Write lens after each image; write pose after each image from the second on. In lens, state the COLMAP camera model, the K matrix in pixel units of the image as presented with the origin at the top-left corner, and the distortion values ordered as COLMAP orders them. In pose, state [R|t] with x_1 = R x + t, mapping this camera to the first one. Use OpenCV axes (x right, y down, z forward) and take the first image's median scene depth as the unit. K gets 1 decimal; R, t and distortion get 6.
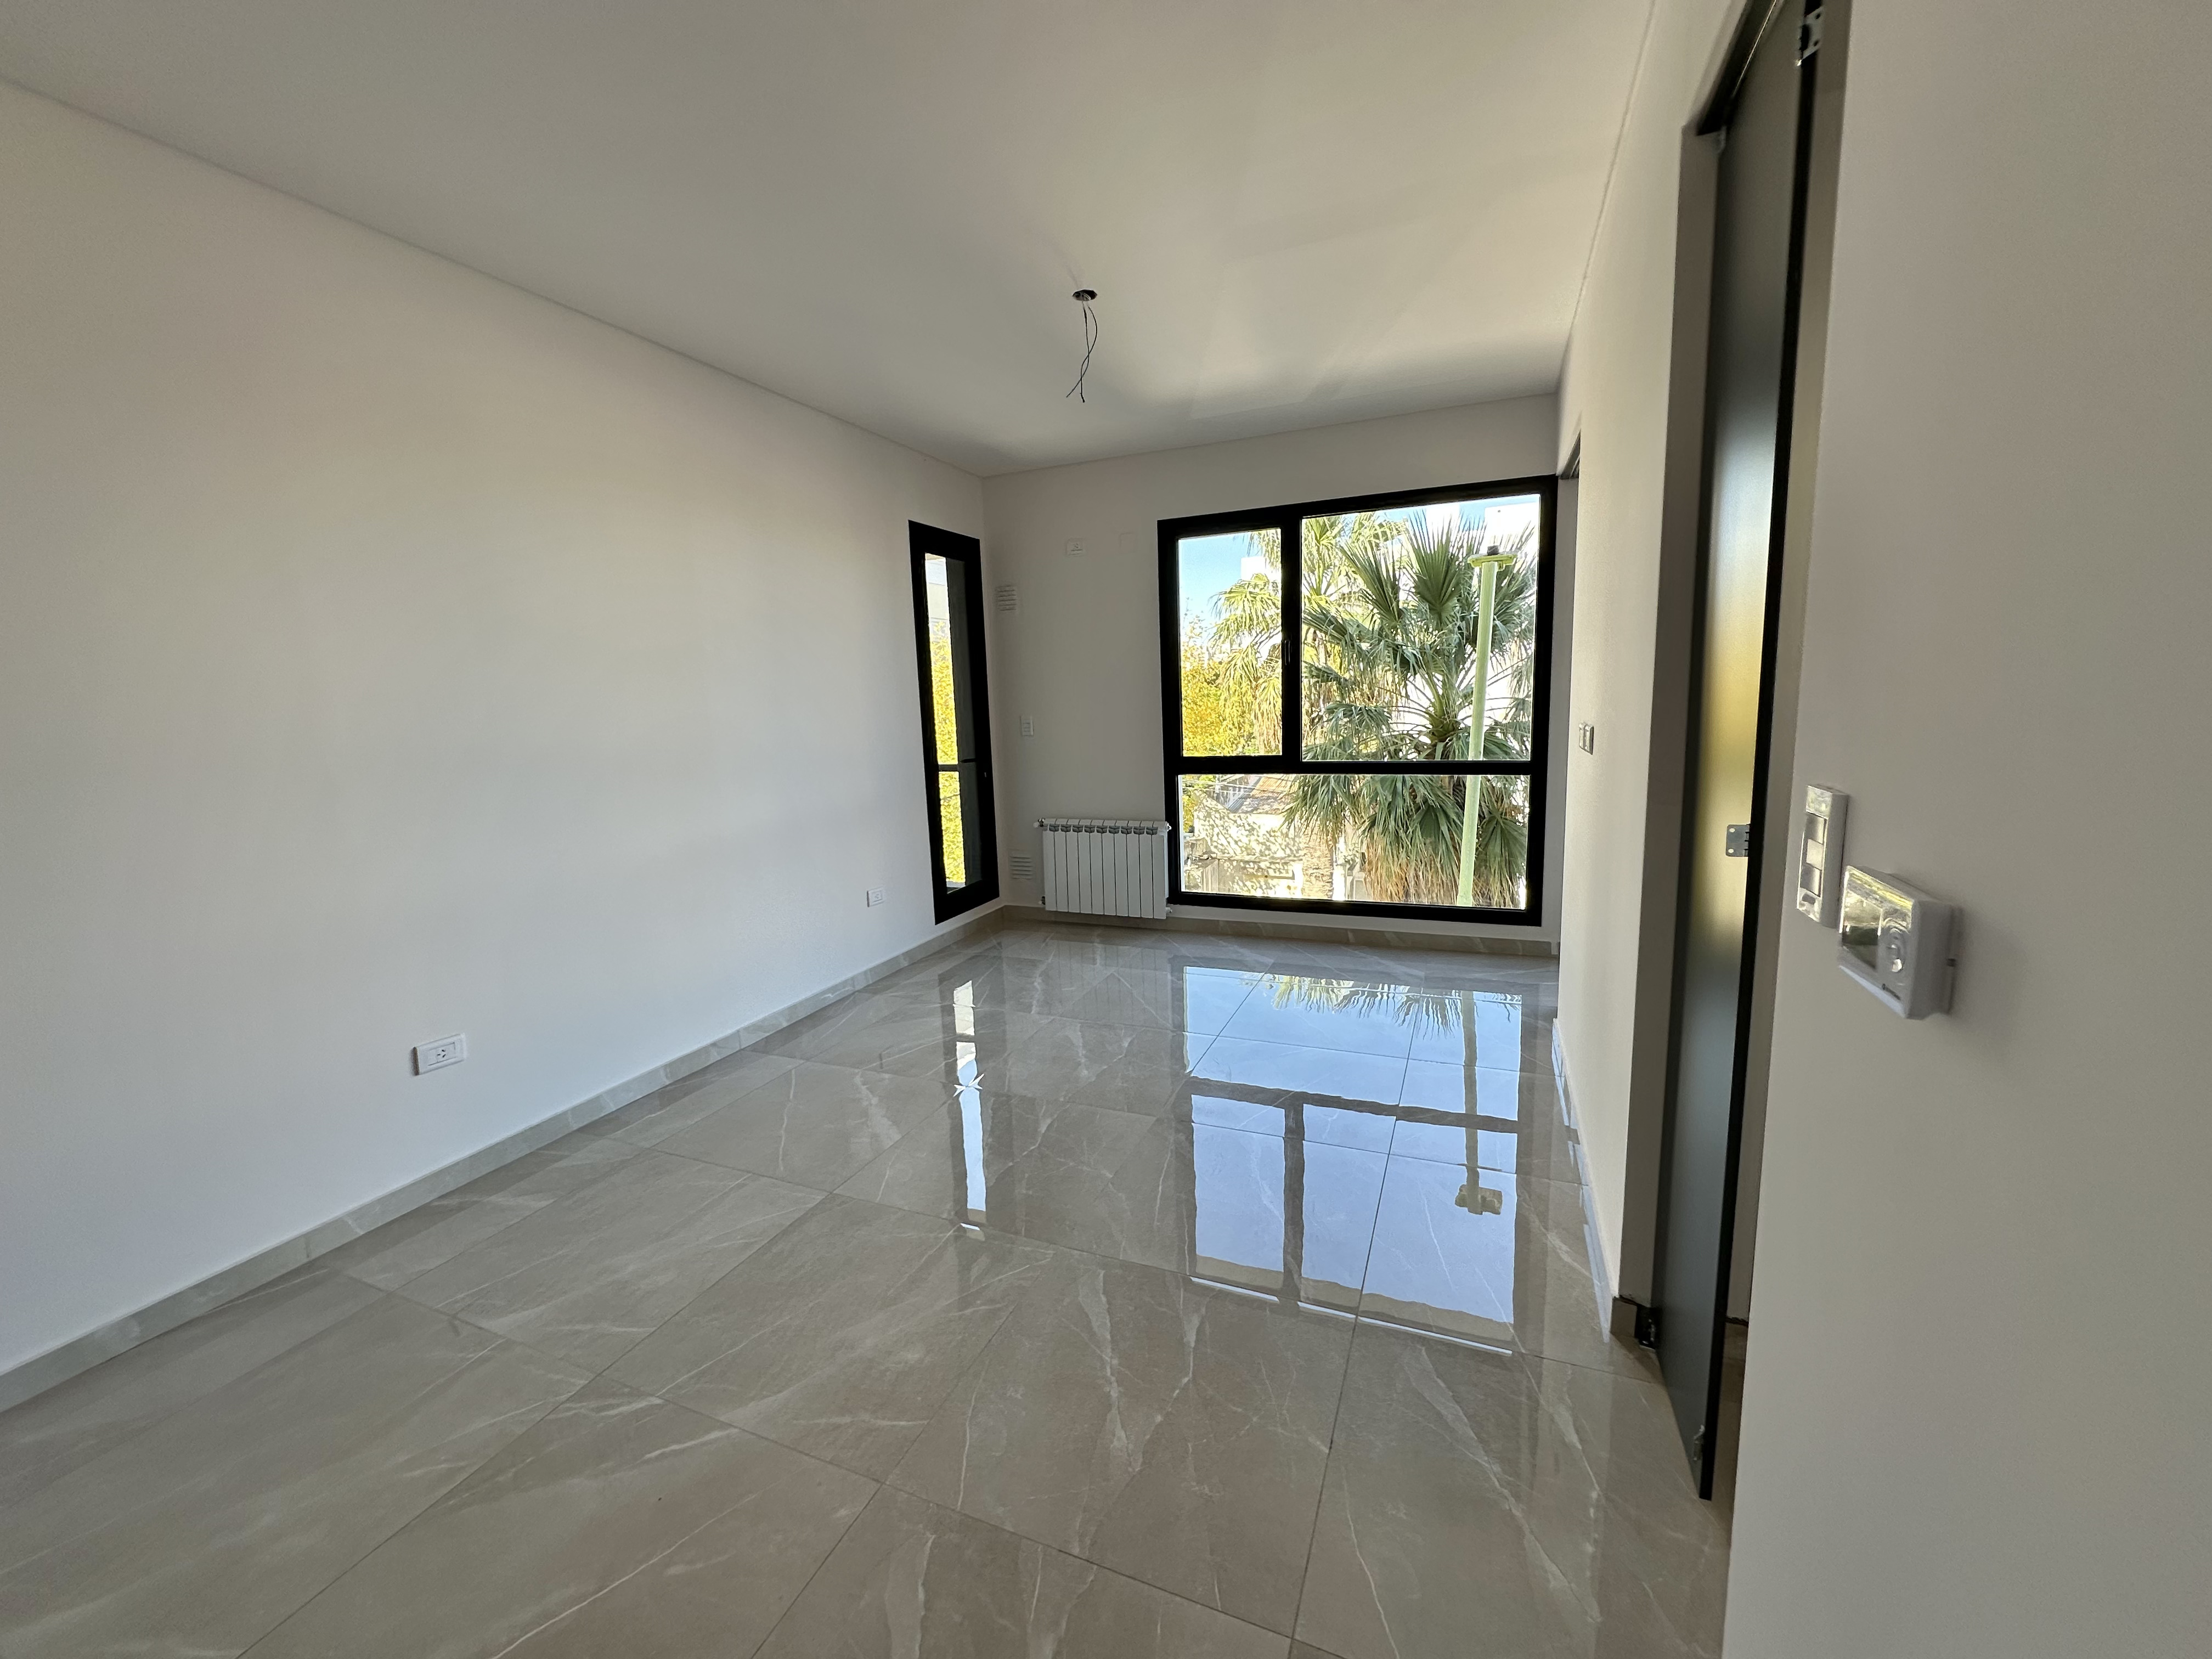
lens RADIAL K [[879.2, 0, 1108.7], [0, 879.2, 826.8], [0, 0, 1]] dist [-0.001311, 0.000374]
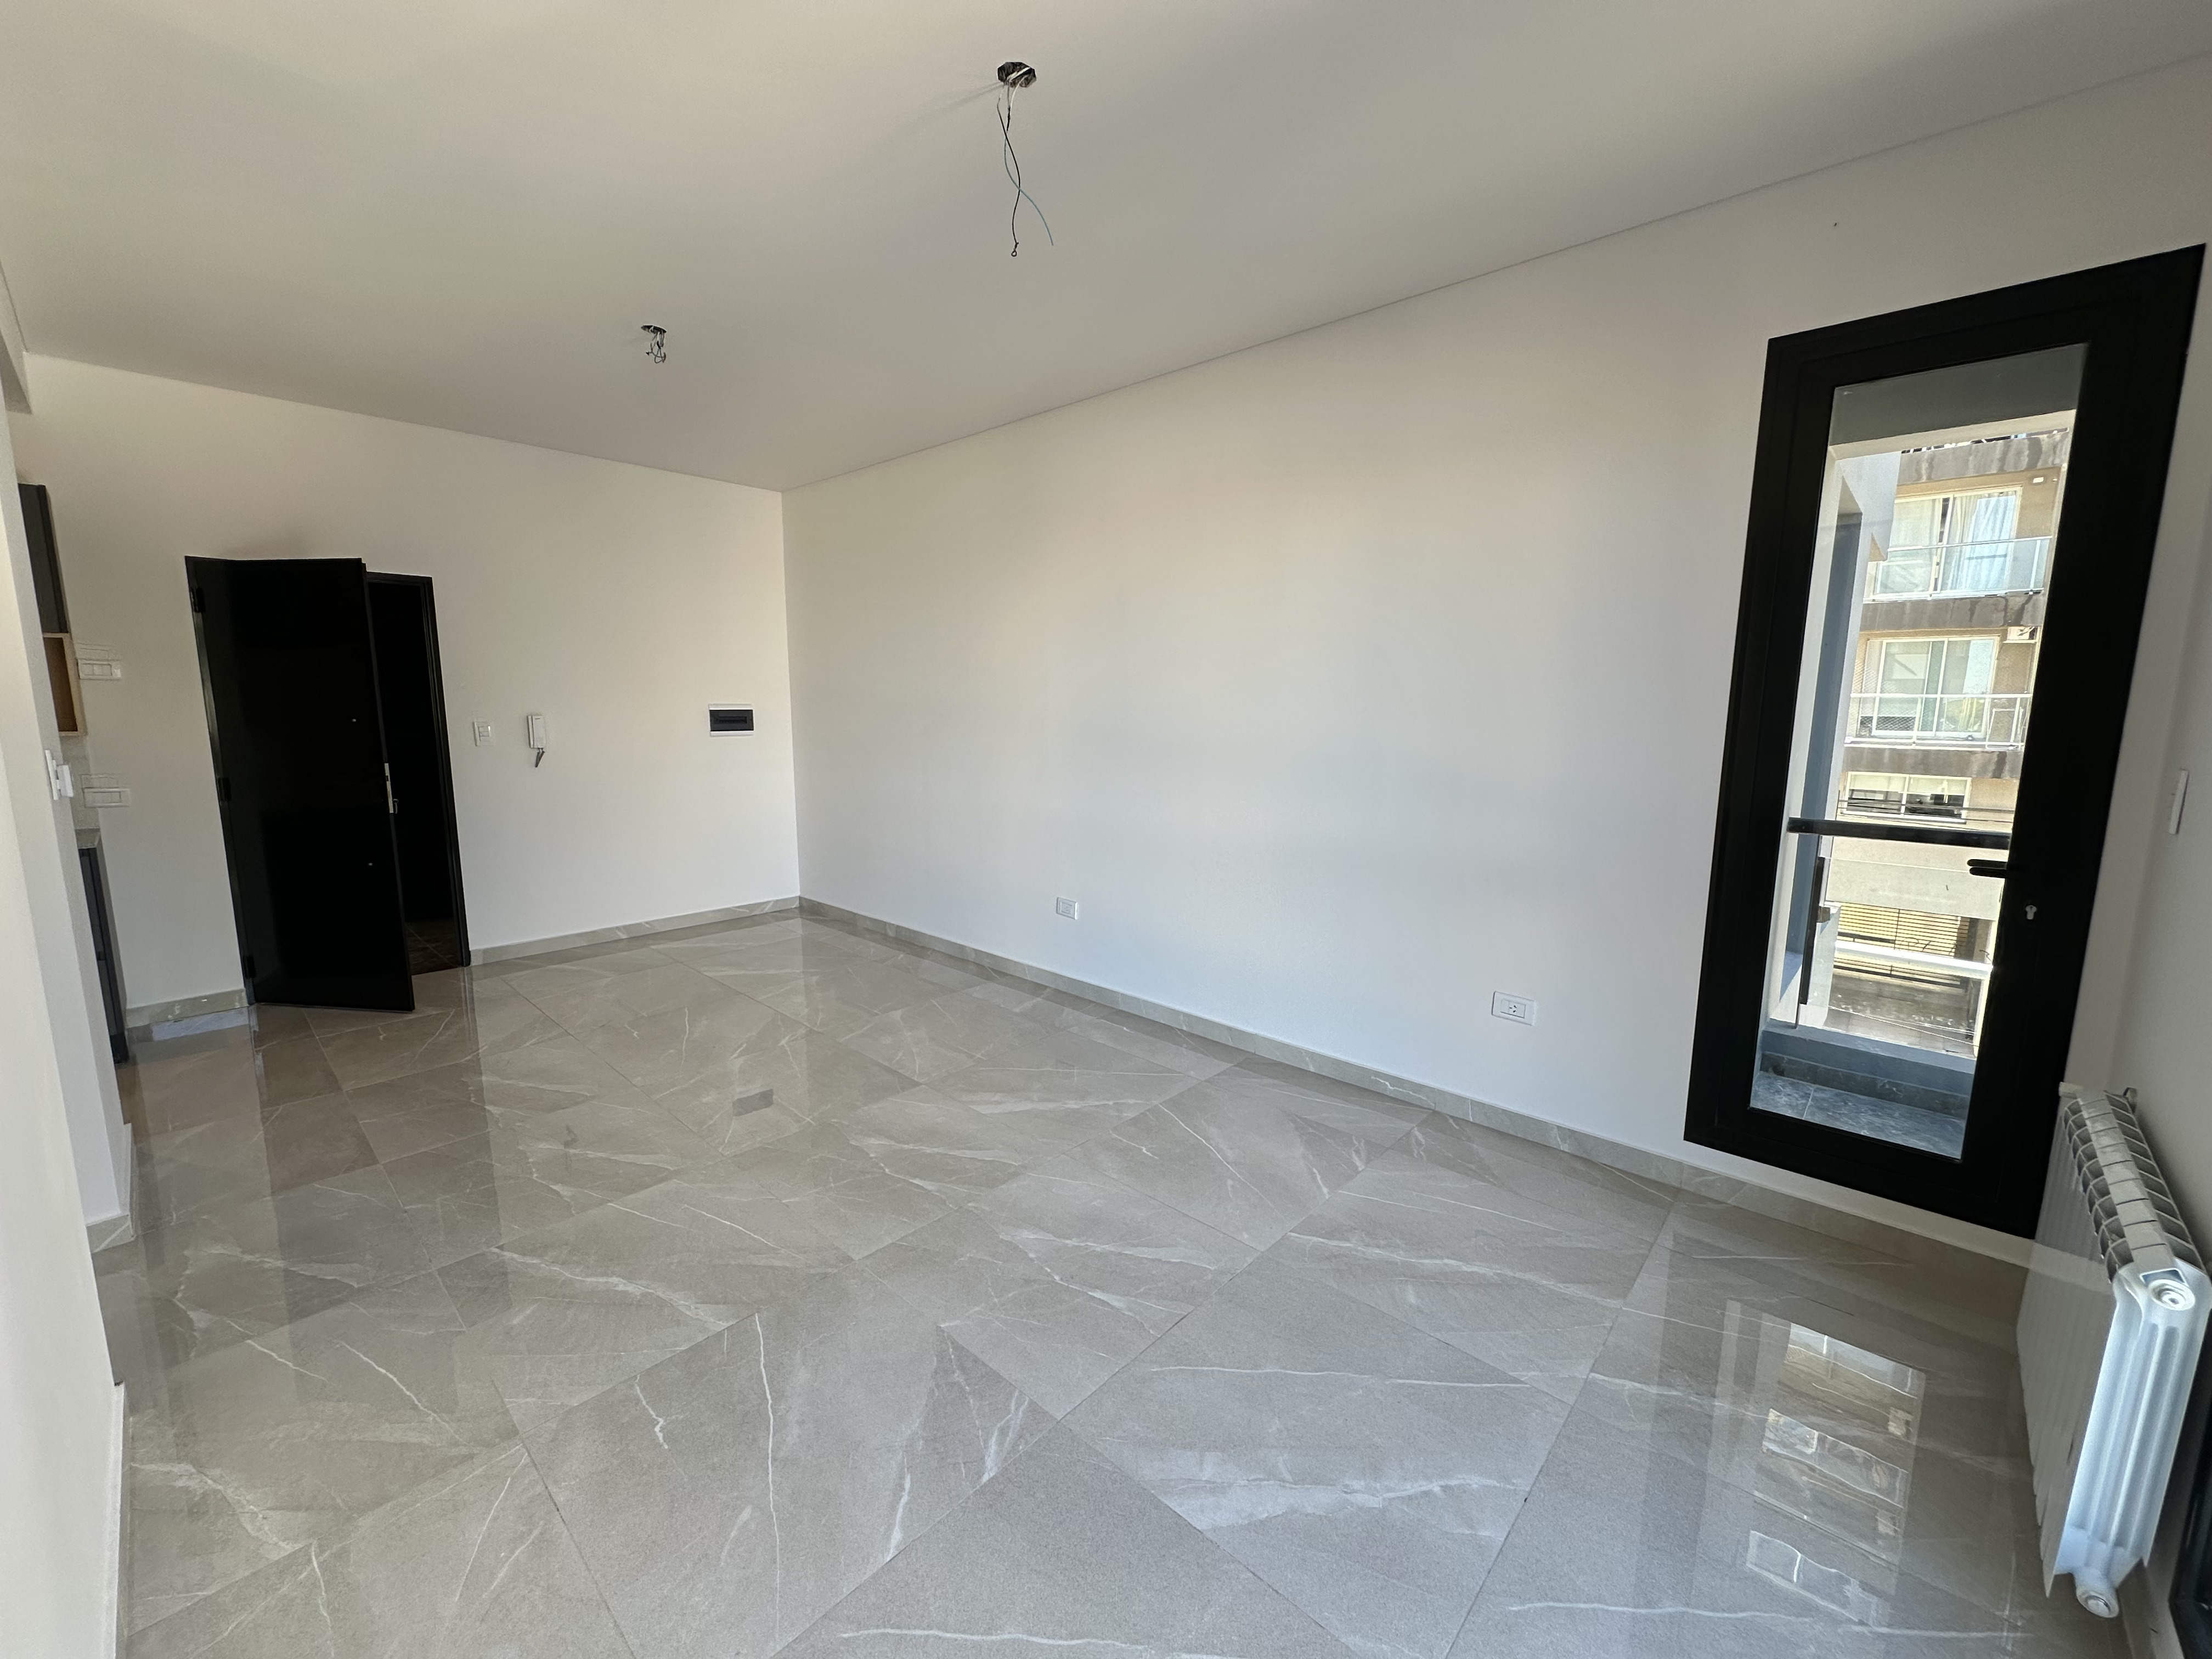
lens RADIAL K [[879.2, 0, 1099.4], [0, 879.2, 833.4], [0, 0, 1]] dist [-0.001311, 0.000374]
pose [[-0.344742, 0.177953, -0.921676, 0.412250], [-0.128416, 0.963695, 0.234098, -0.157012], [0.929872, 0.199062, -0.309374, 0.899952]]
